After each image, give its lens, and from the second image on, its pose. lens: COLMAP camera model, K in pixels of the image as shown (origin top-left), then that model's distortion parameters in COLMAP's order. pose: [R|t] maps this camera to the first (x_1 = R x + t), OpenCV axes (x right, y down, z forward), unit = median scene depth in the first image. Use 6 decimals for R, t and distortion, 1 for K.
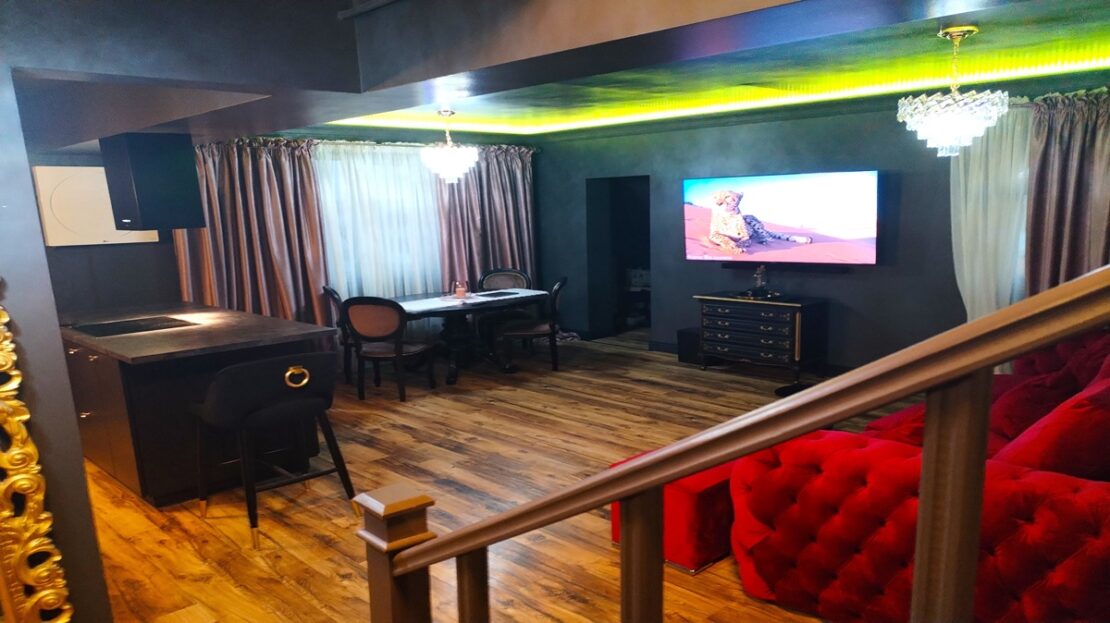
lens RADIAL K [[824.9, 0, 555.7], [0, 824.9, 333.6], [0, 0, 1]] dist [0.005842, -0.103563]
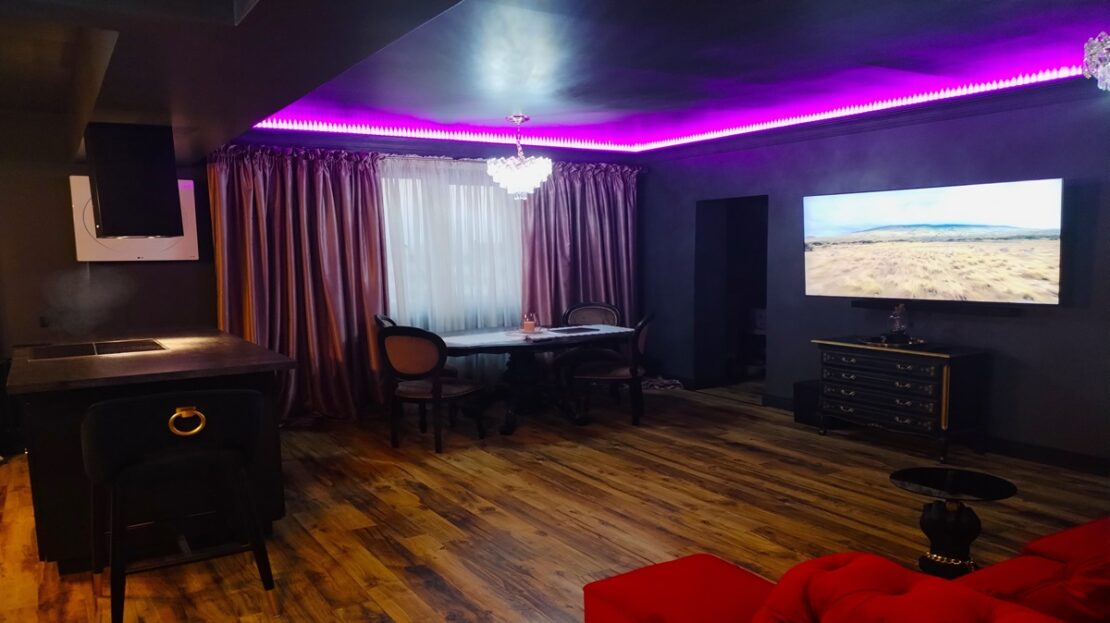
lens RADIAL K [[830.7, 0, 555.0], [0, 830.7, 311.5], [0, 0, 1]] dist [-0.005972, 0.003886]
pose [[0.979997, 0.028216, -0.197003, 0.090704], [-0.043639, 0.996274, -0.074390, -0.003188], [0.194170, 0.081499, 0.977576, 0.183365]]
